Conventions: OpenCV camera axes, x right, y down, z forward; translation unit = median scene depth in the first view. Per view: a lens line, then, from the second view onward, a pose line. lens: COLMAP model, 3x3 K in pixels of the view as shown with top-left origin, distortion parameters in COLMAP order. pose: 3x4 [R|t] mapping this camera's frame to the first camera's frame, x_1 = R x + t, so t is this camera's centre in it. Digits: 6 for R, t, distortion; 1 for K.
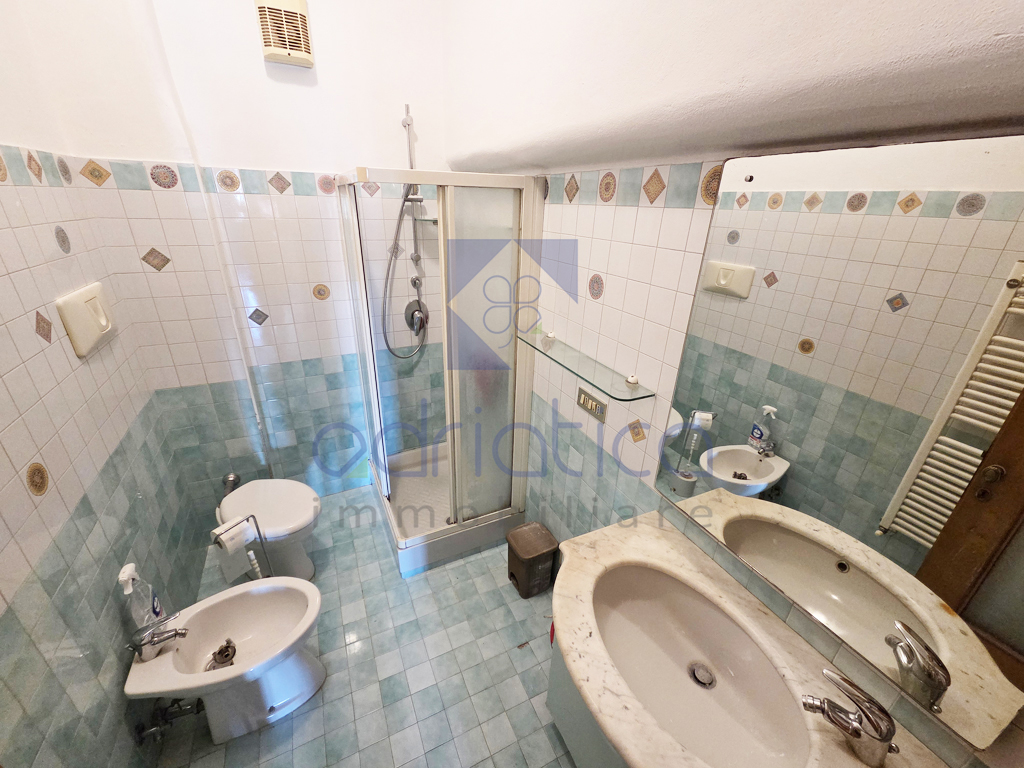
lens RADIAL K [[419.0, 0, 508.3], [0, 419.0, 385.5], [0, 0, 1]] dist [0.007106, 0.000431]
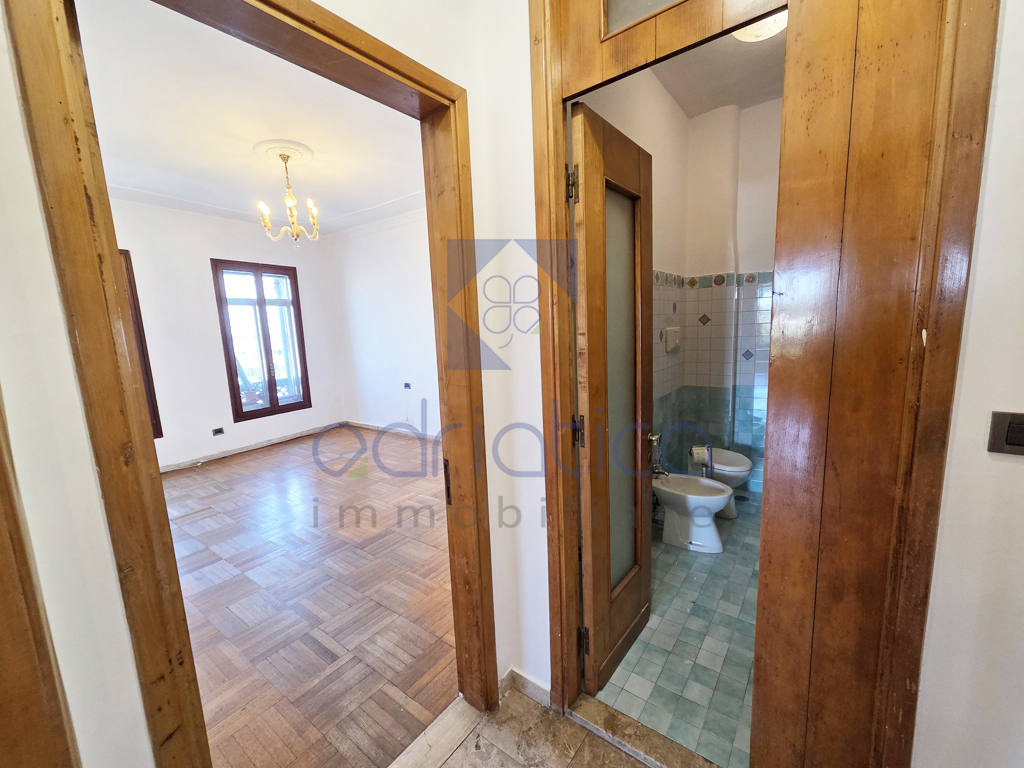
lens RADIAL K [[419.0, 0, 508.3], [0, 419.0, 385.5], [0, 0, 1]] dist [0.007106, 0.000431]
pose [[0.446520, 0.078673, -0.891308, 0.614015], [-0.313111, 0.946885, -0.073282, 0.481094], [0.838201, 0.311800, 0.447437, -0.644754]]
